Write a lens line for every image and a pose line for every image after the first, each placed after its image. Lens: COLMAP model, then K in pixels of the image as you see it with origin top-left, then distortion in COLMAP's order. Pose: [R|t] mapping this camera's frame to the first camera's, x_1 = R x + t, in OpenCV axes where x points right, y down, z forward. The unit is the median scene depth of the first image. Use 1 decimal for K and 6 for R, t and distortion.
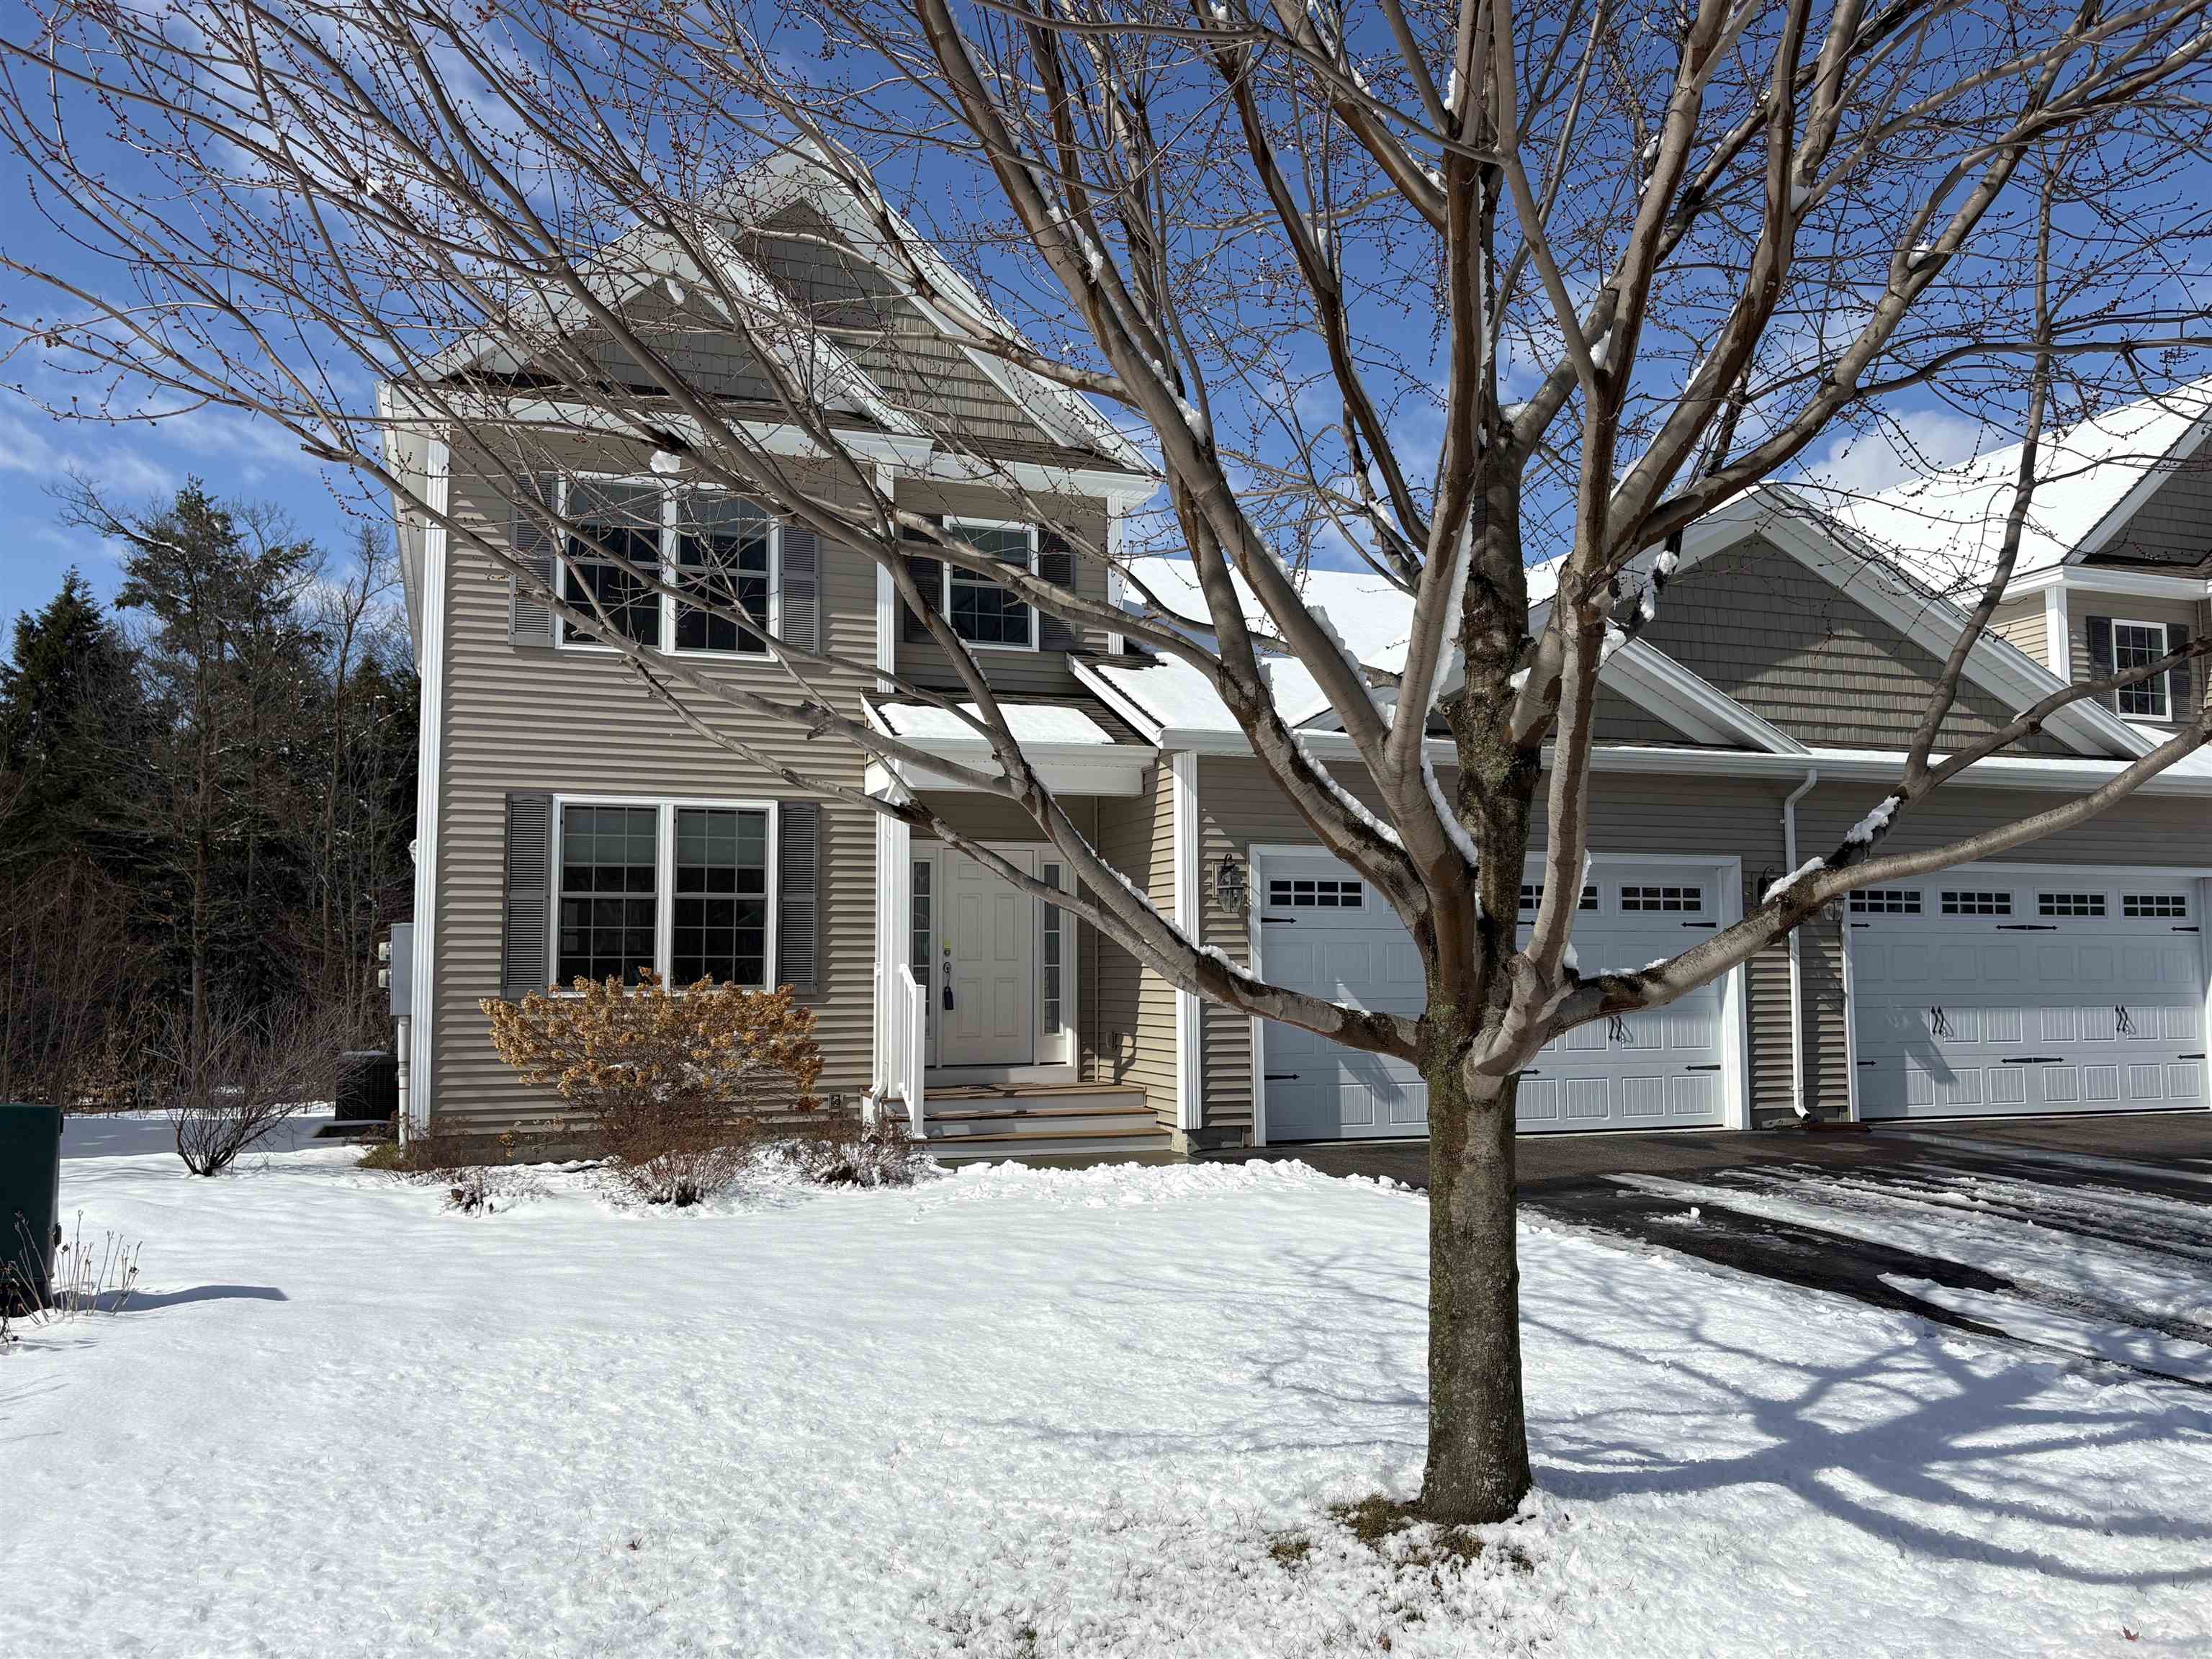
lens RADIAL K [[1715.2, 0, 1106.0], [0, 1715.2, 829.5], [0, 0, 1]] dist [0.172420, -0.470989]
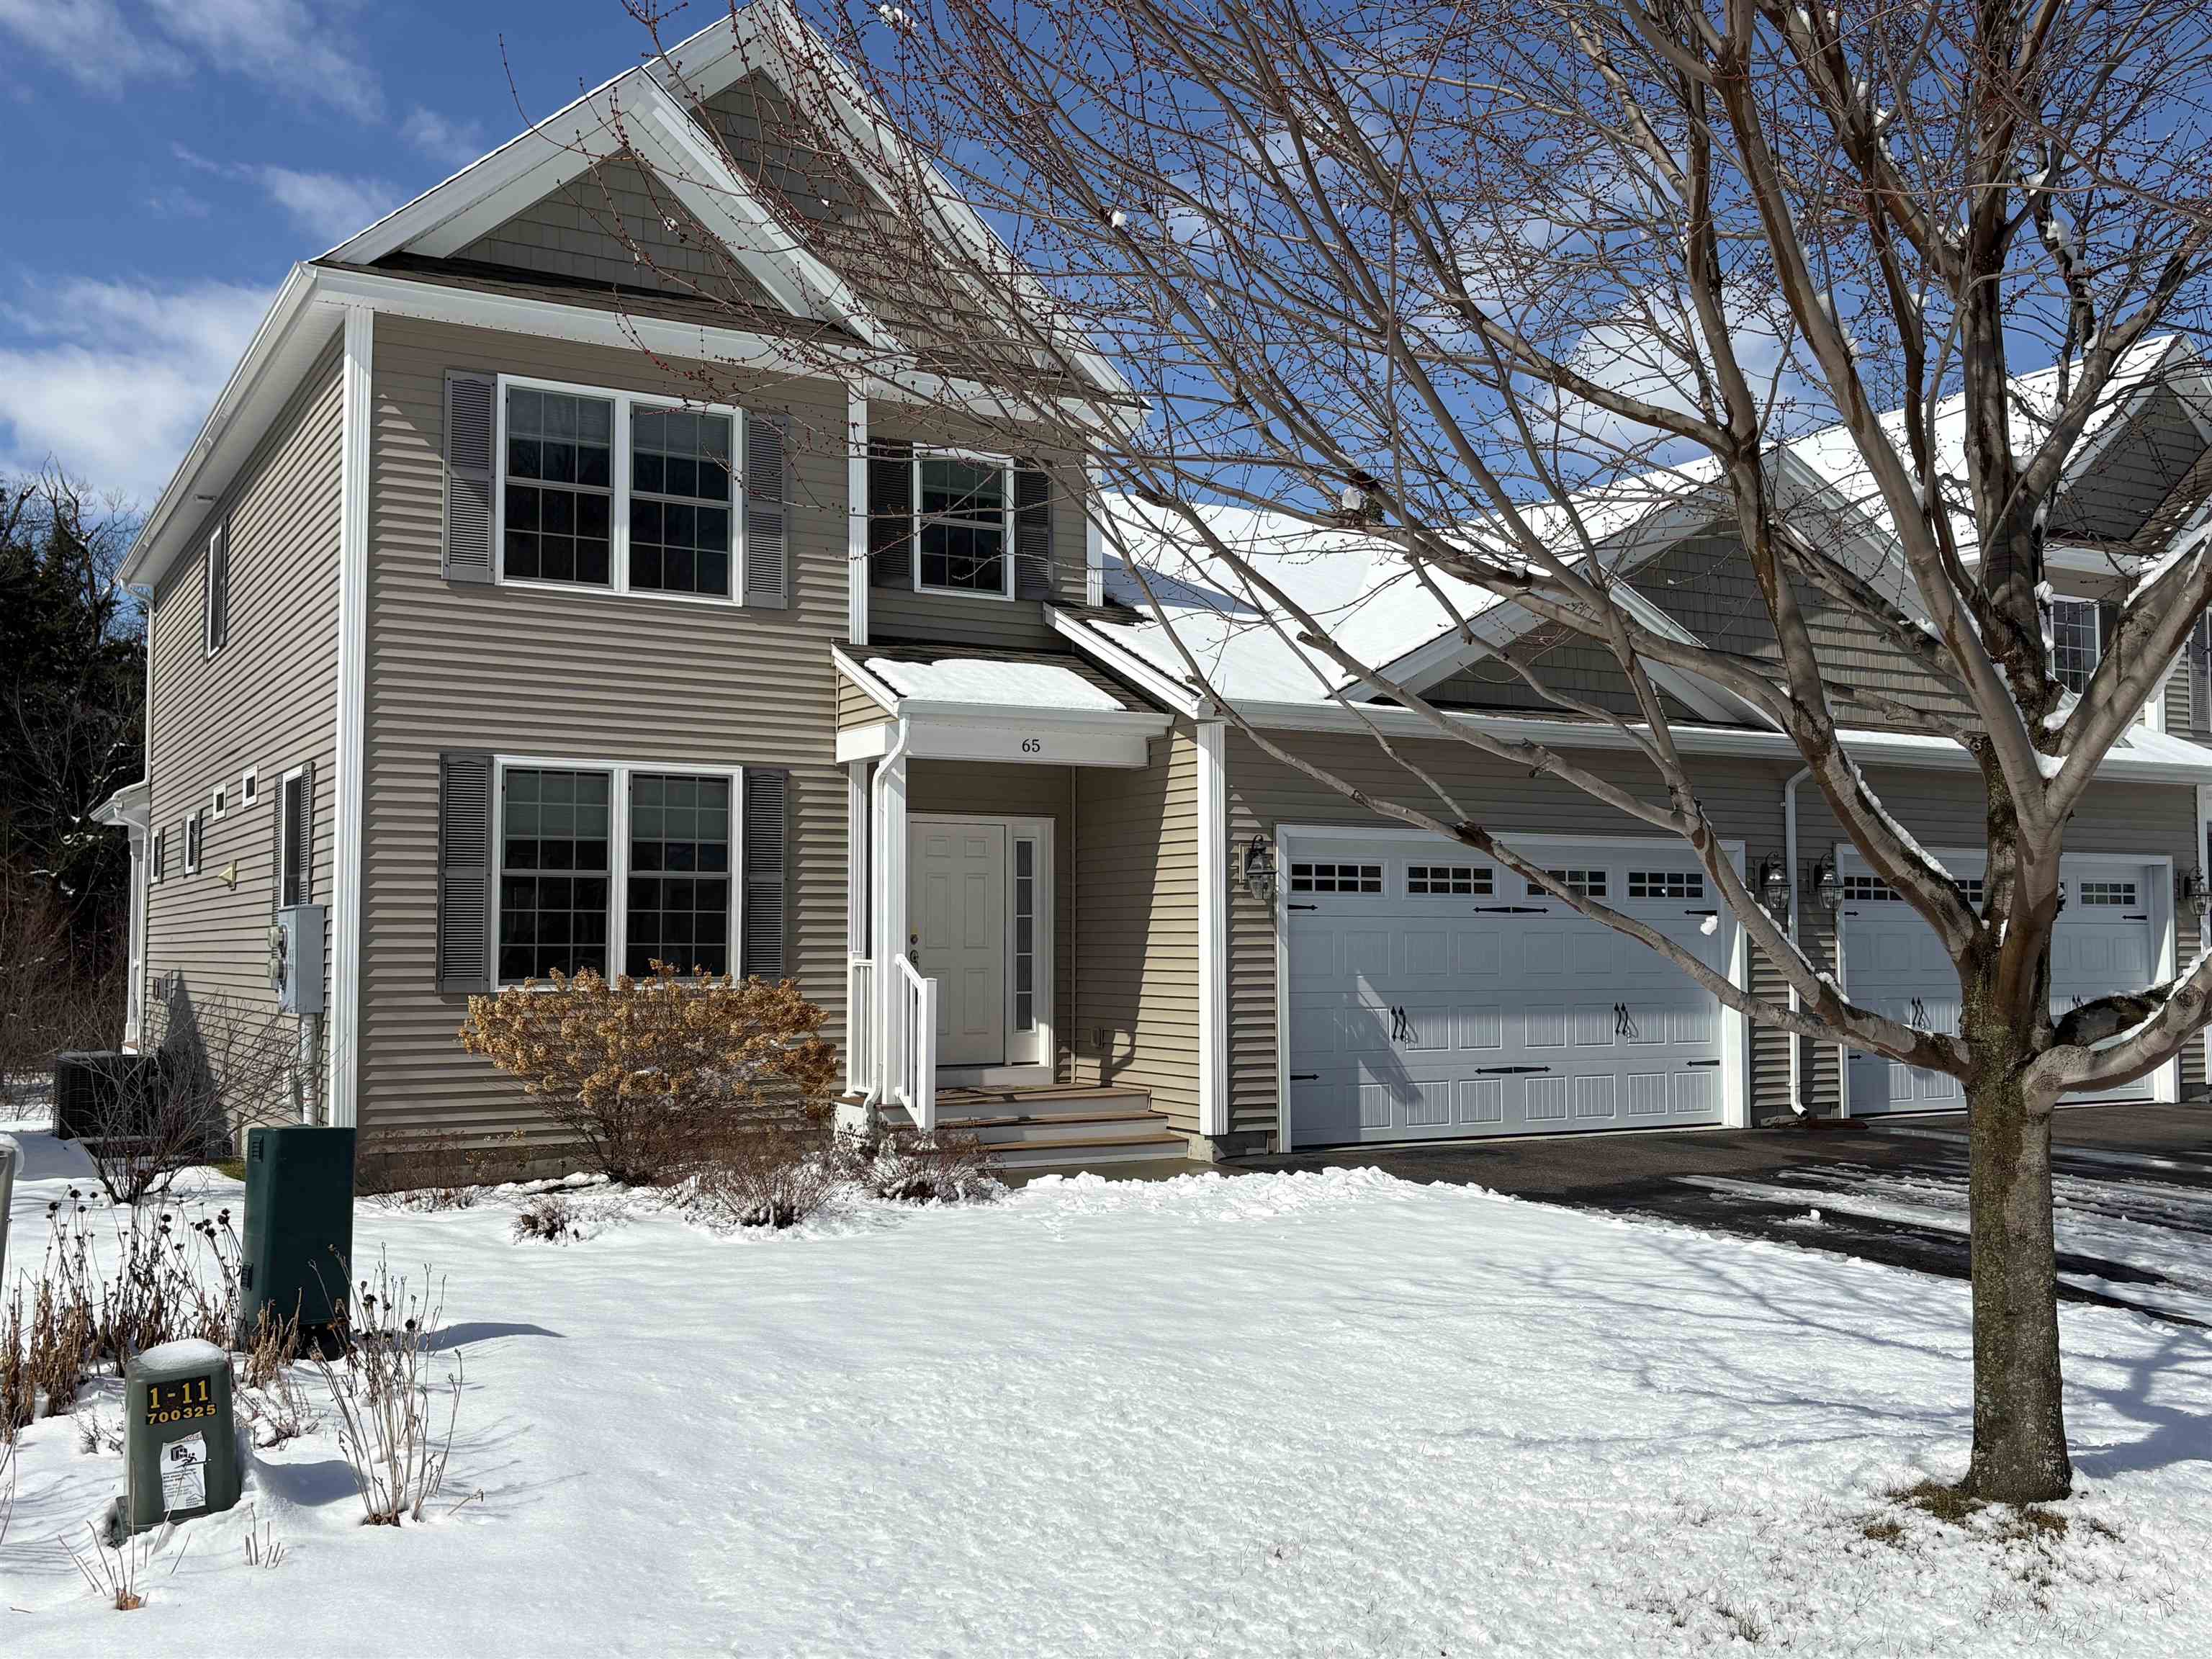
lens RADIAL K [[2035.1, 0, 1102.9], [0, 2035.1, 825.4], [0, 0, 1]] dist [0.203324, -0.593704]
pose [[0.985016, 0.013444, 0.171937, -0.189721], [-0.017670, 0.999578, 0.023073, -0.013996], [-0.171554, -0.025765, 0.984838, -0.053303]]
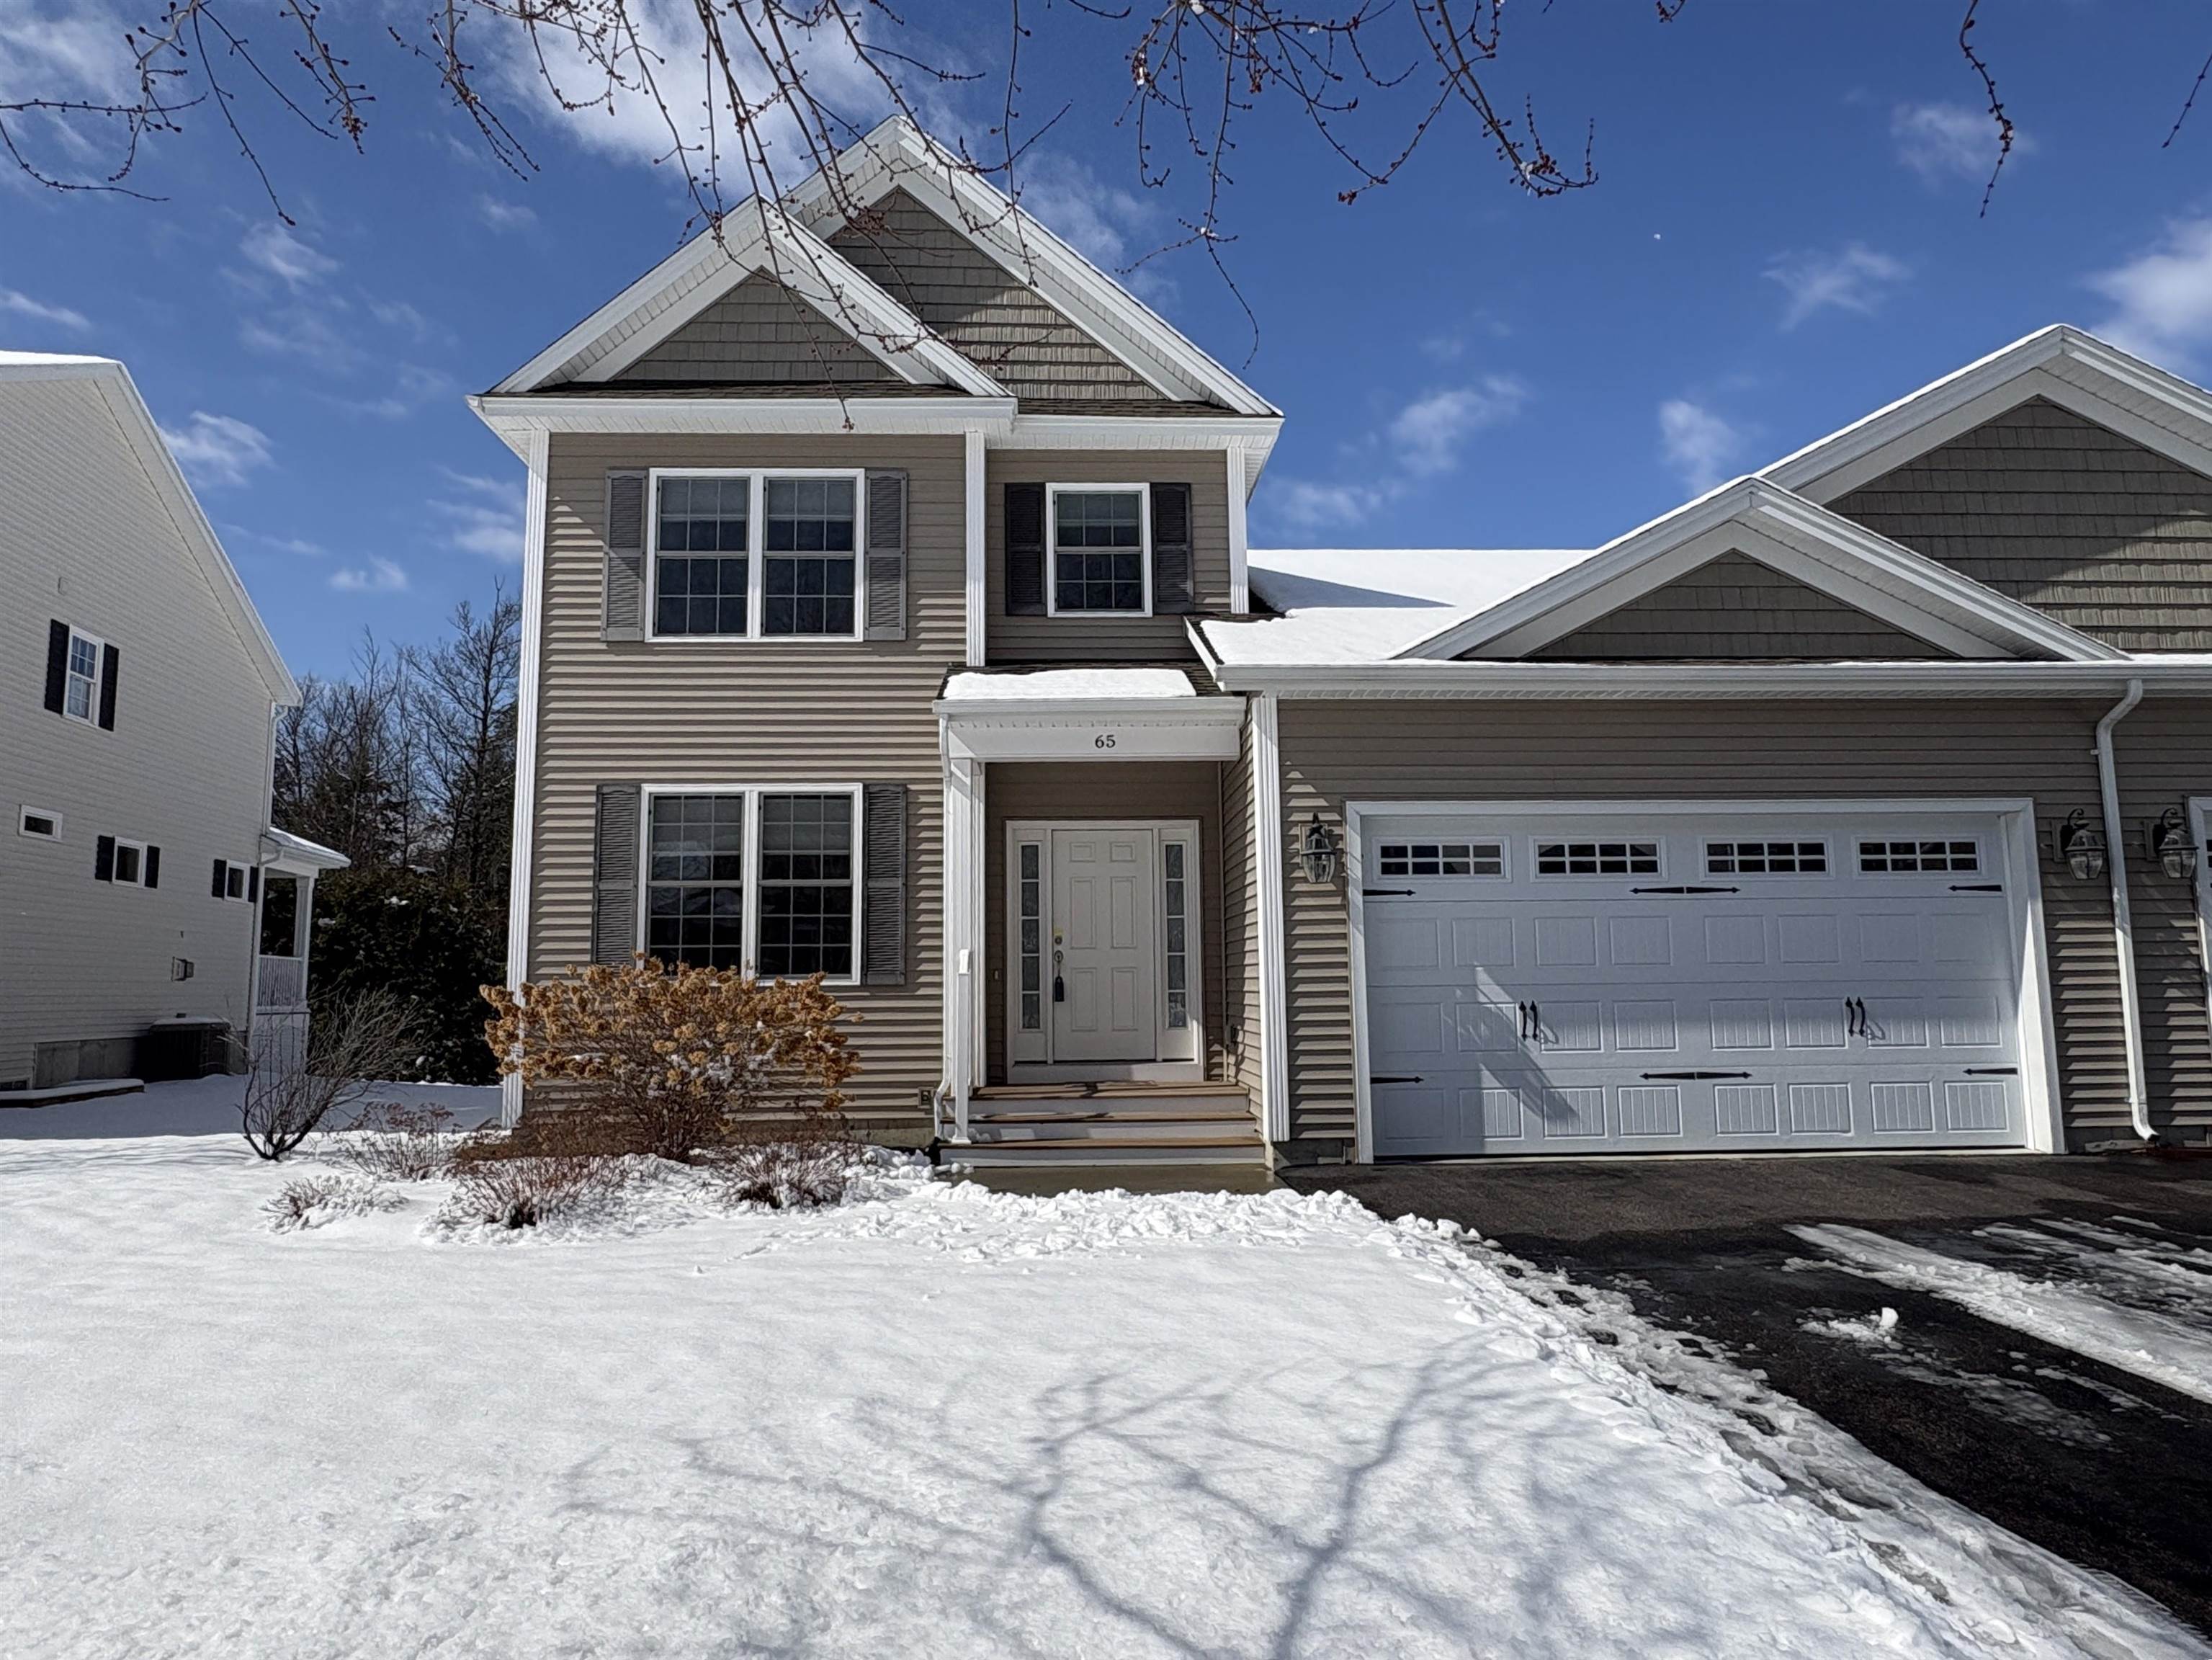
lens RADIAL K [[1323.4, 0, 1106.0], [0, 1323.4, 830.0], [0, 0, 1]] dist [0.002821, 0.005080]
pose [[0.952336, -0.042019, -0.302142, 0.162770], [0.032601, 0.998815, -0.036147, 0.040839], [0.303302, 0.024574, 0.952577, 0.339178]]
